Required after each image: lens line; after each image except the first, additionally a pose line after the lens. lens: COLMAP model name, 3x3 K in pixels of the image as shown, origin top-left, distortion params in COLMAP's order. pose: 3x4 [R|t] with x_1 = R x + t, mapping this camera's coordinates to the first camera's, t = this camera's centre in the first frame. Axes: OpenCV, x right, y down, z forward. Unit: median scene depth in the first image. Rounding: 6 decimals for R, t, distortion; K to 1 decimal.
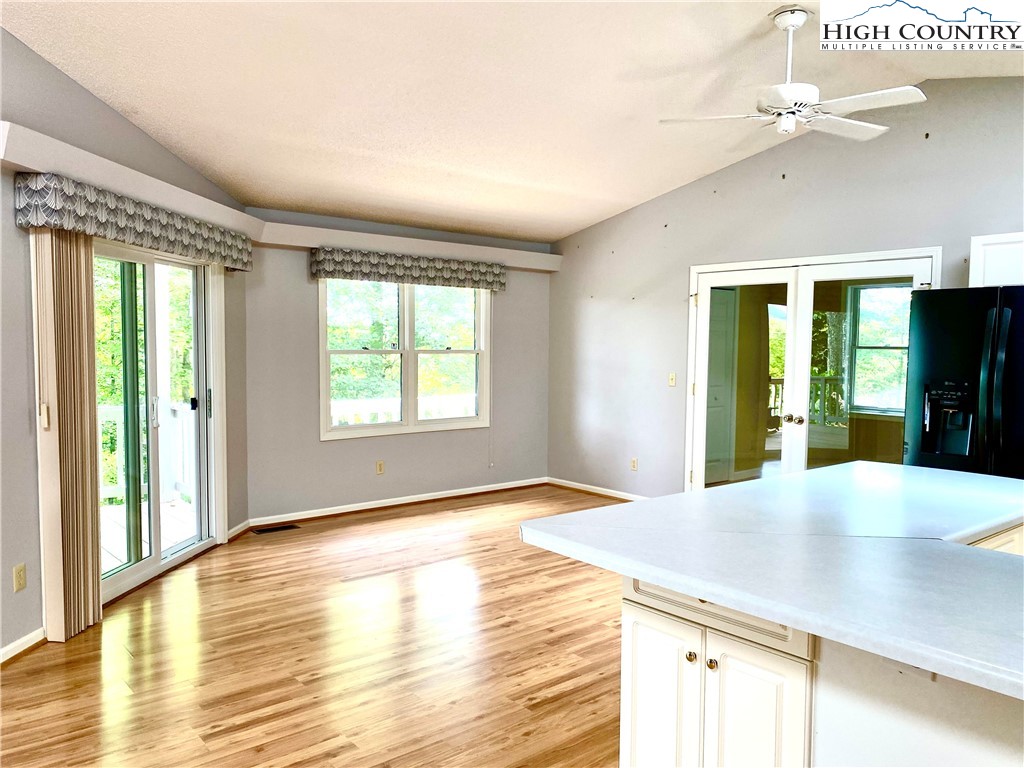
lens RADIAL K [[788.2, 0, 514.9], [0, 788.2, 392.1], [0, 0, 1]] dist [0.020975, -0.003249]
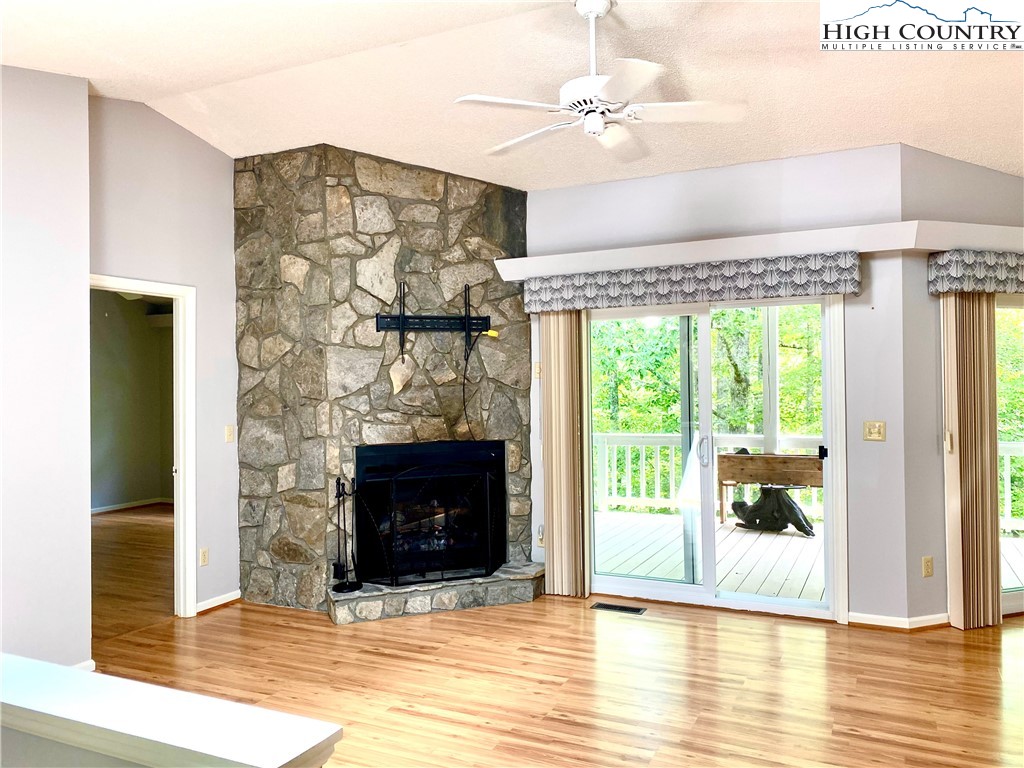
lens RADIAL K [[787.4, 0, 512.0], [0, 787.4, 384.0], [0, 0, 1]] dist [0.043366, -0.005602]
pose [[0.405499, -0.013614, -0.913994, 0.169846], [-0.043136, 0.998490, -0.034010, 0.007521], [0.913077, 0.053217, 0.404299, -0.086483]]
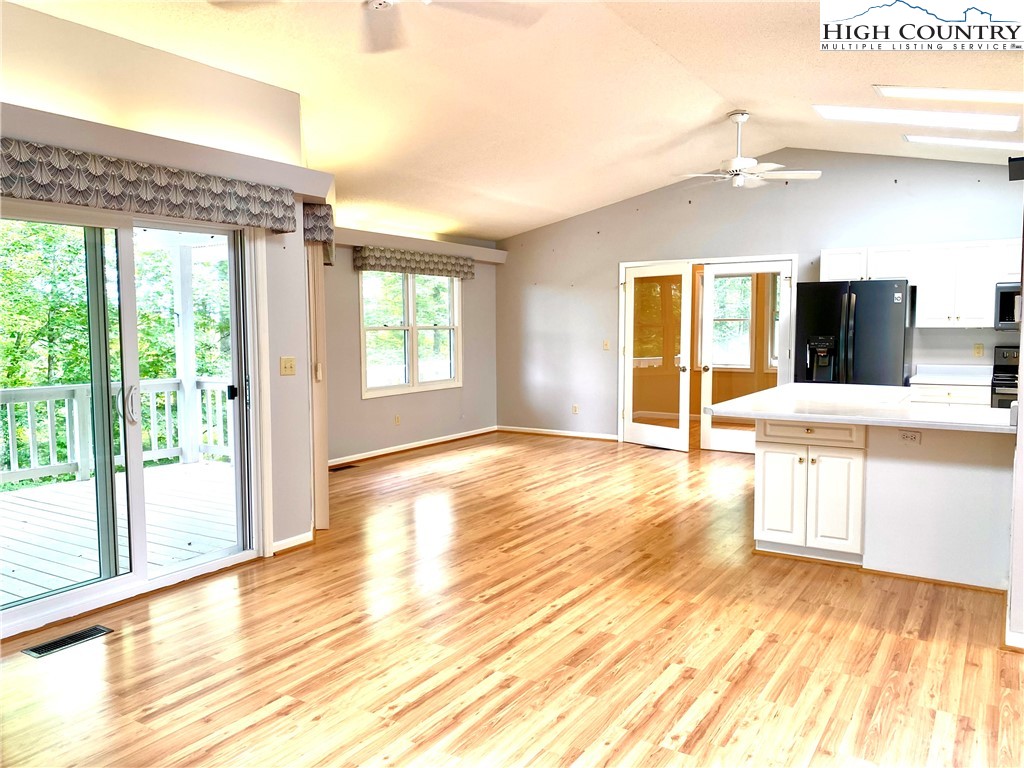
lens RADIAL K [[787.4, 0, 512.0], [0, 787.4, 384.0], [0, 0, 1]] dist [0.043366, -0.005602]
pose [[0.954376, -0.037134, 0.296290, -0.410315], [0.032826, 0.999271, 0.019503, 0.021827], [-0.296798, -0.008888, 0.954899, -0.289658]]
